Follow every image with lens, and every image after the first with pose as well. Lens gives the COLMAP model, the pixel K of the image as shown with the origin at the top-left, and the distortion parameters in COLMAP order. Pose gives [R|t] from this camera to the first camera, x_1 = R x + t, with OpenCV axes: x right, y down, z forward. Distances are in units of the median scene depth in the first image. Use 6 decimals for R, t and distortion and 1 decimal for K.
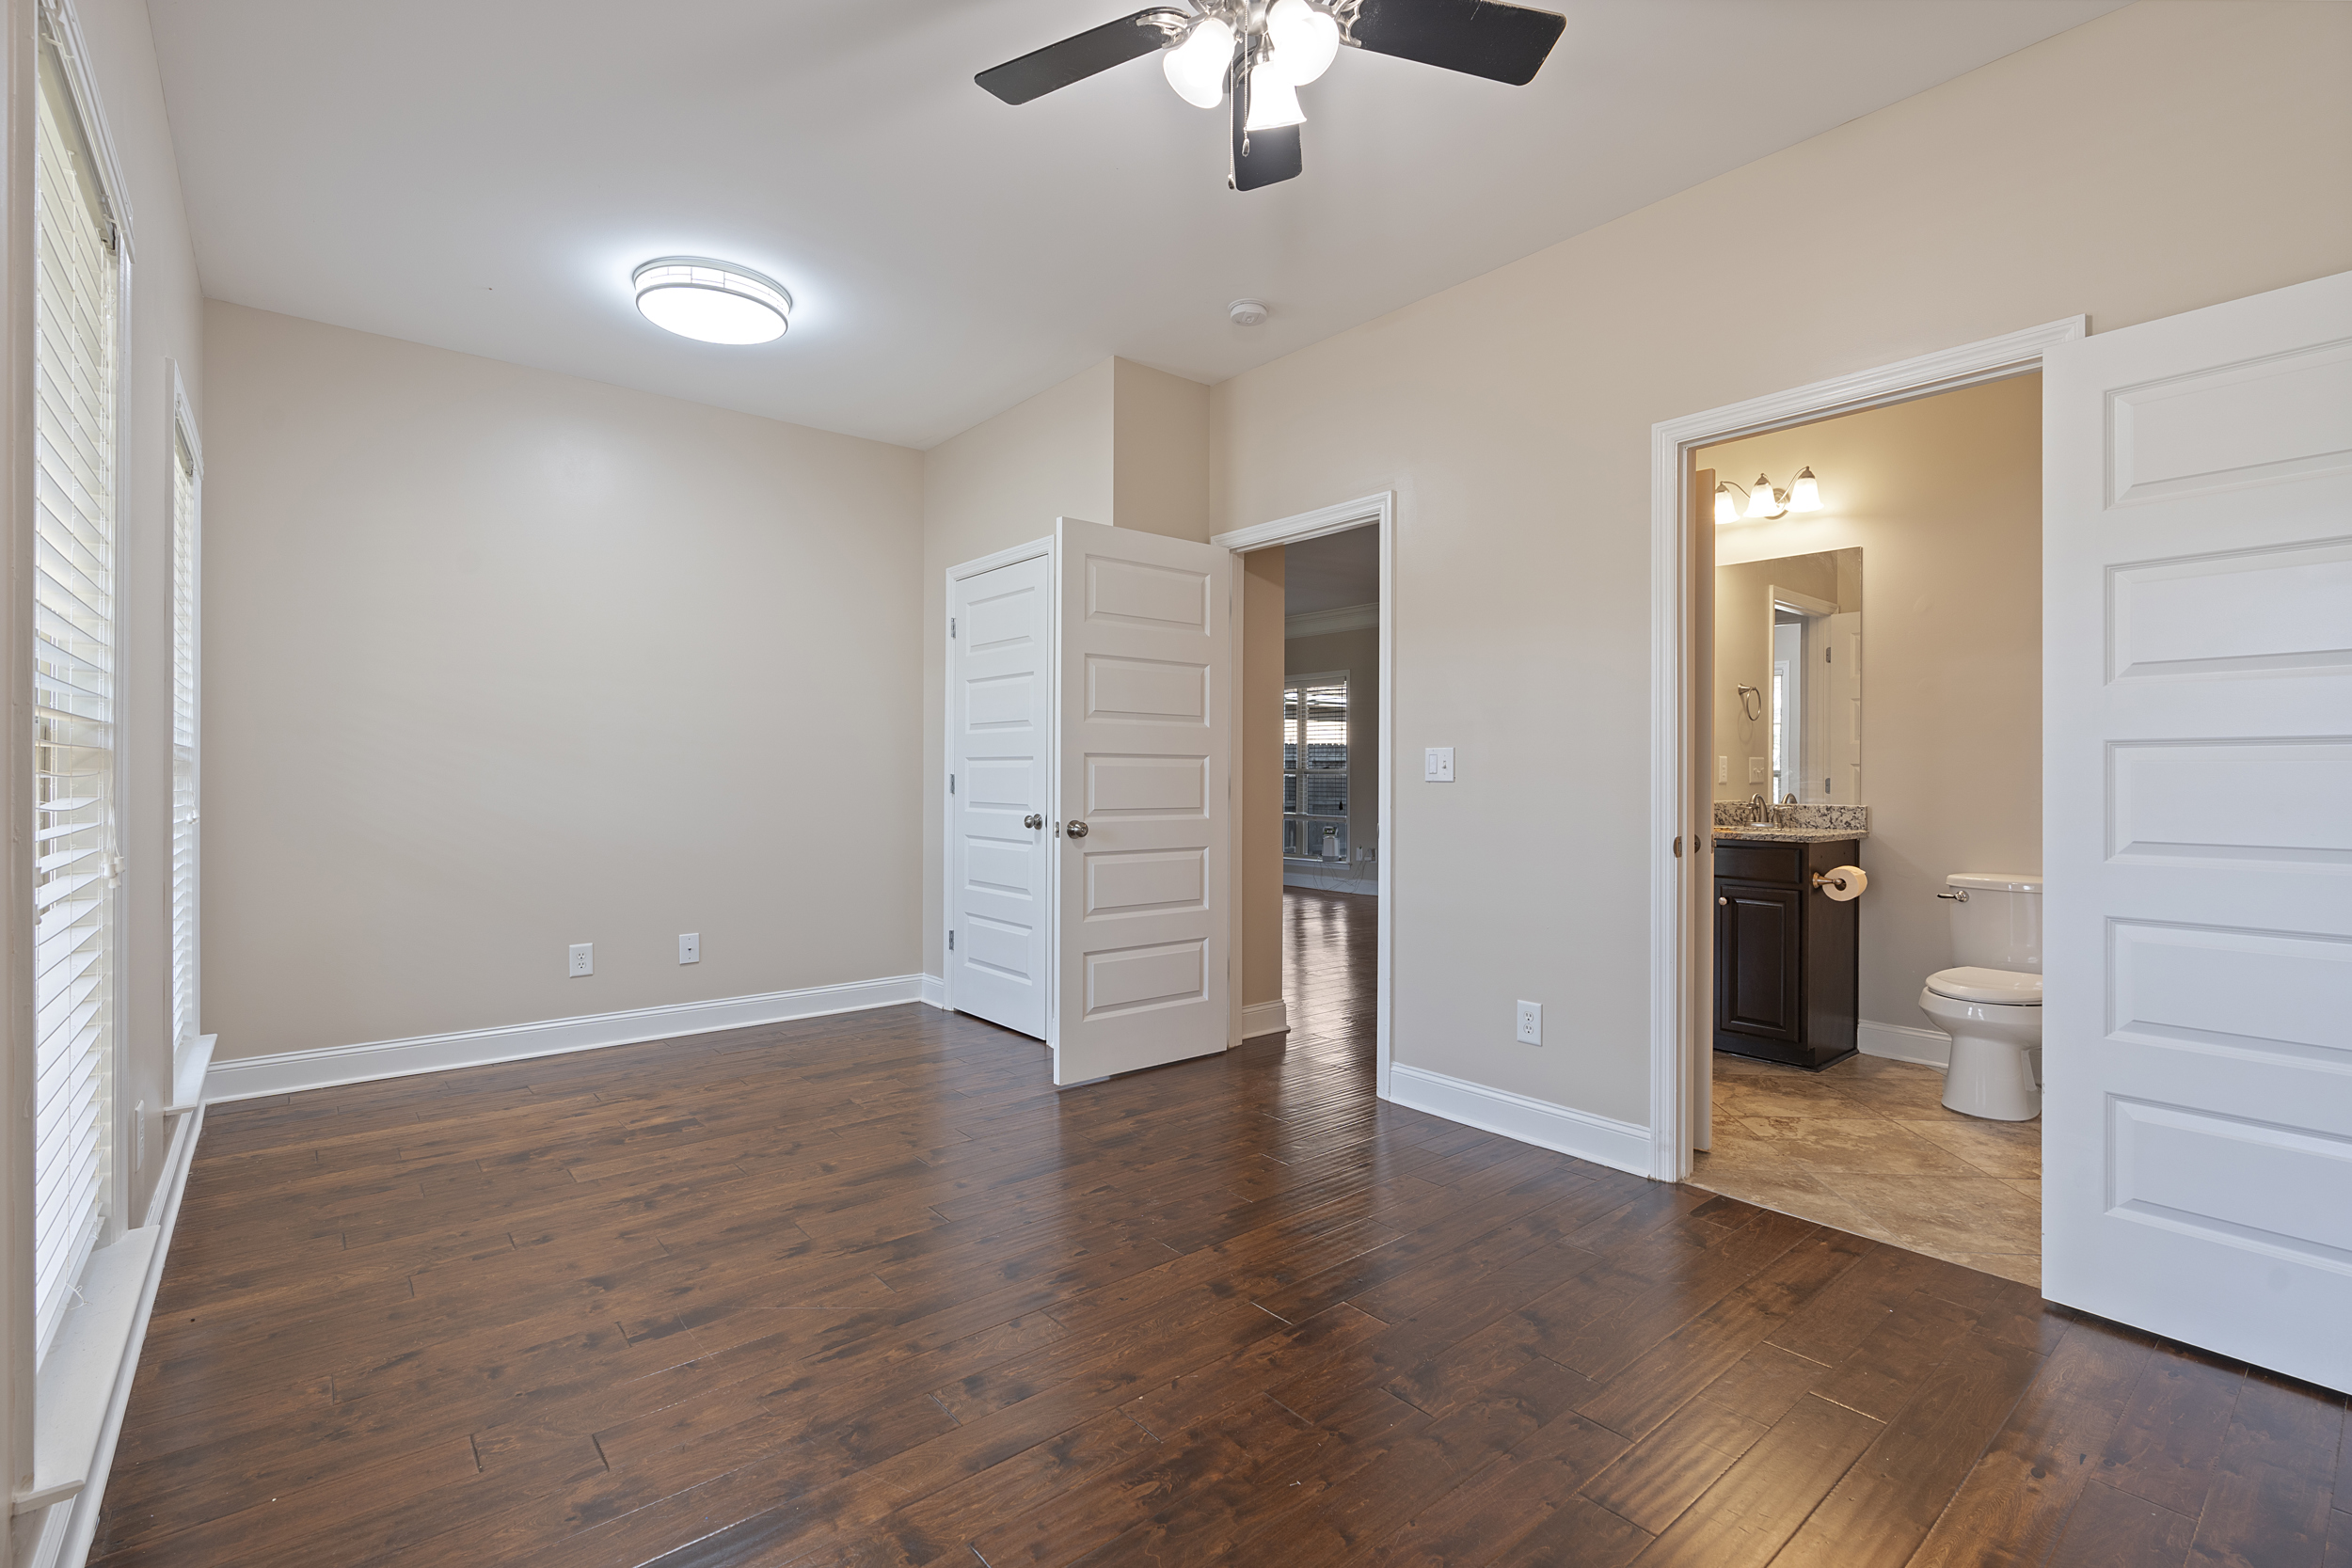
lens RADIAL K [[1066.4, 0, 1177.8], [0, 1066.4, 781.3], [0, 0, 1]] dist [-0.007173, 0.002643]
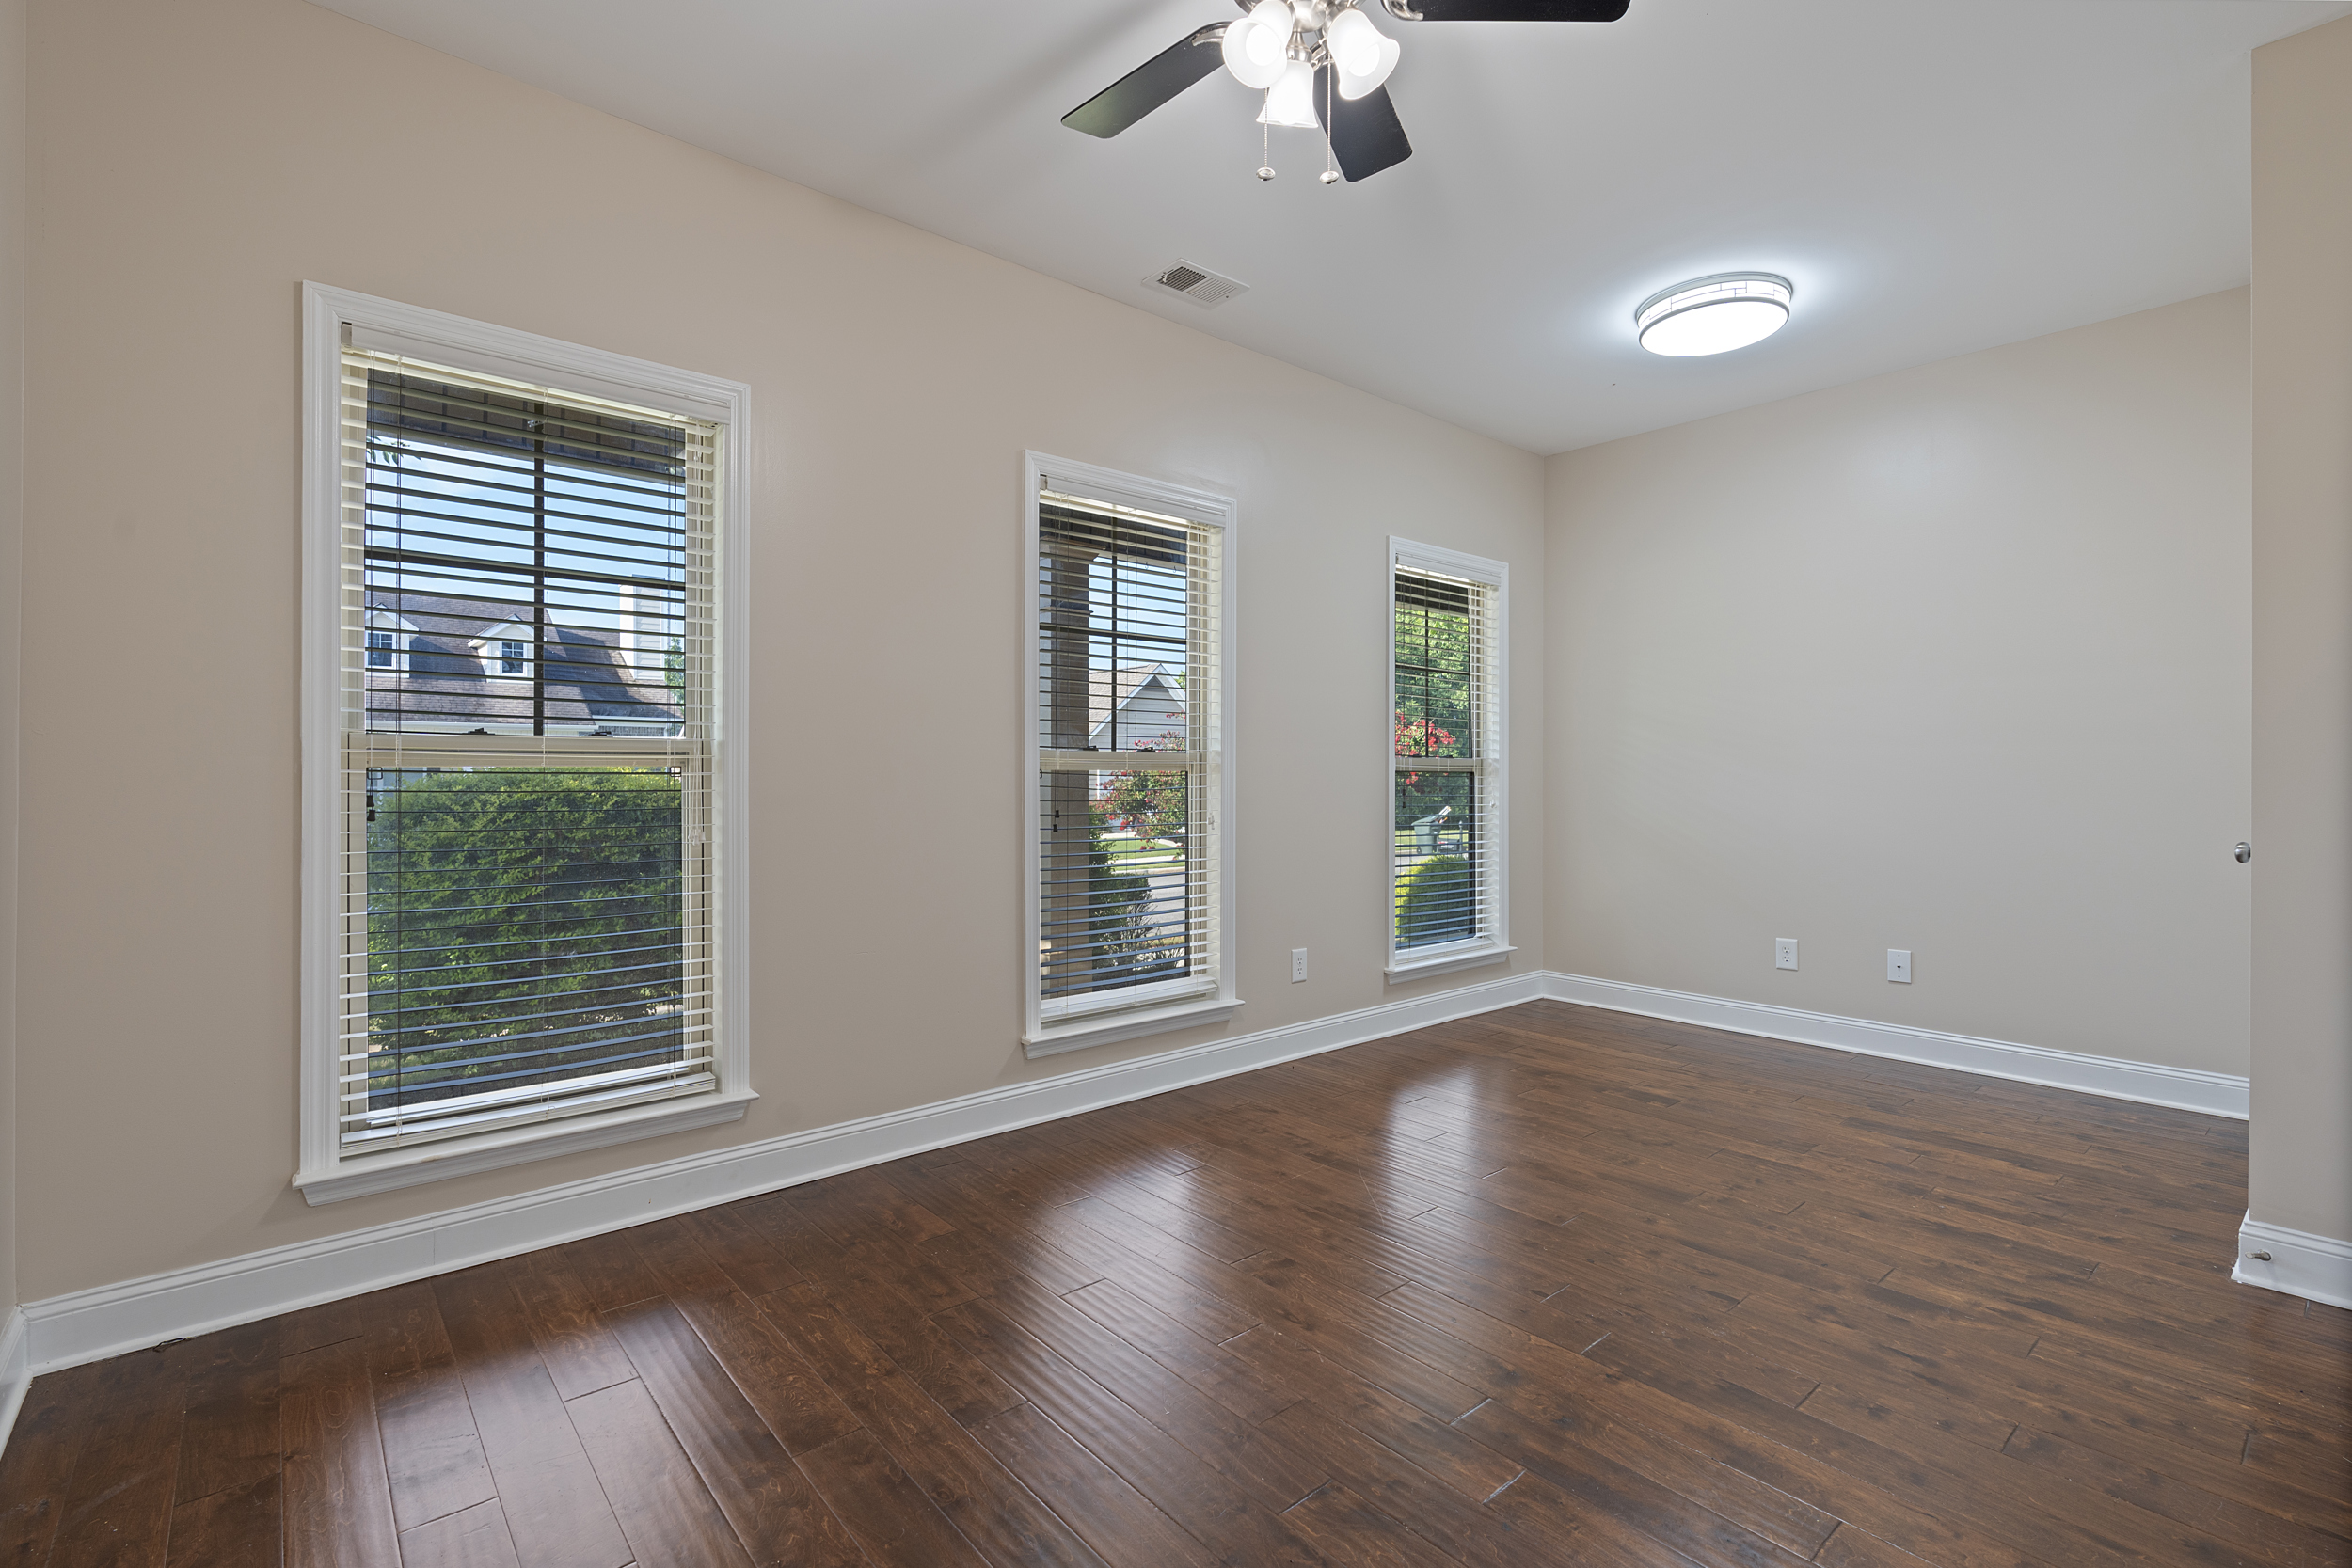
lens RADIAL K [[1066.4, 0, 1176.1], [0, 1066.4, 778.5], [0, 0, 1]] dist [-0.007173, 0.002643]
pose [[0.005342, -0.001529, -0.999985, 0.617177], [-0.006291, 0.999979, -0.001562, 0.001424], [0.999966, 0.006299, 0.005332, 0.505957]]
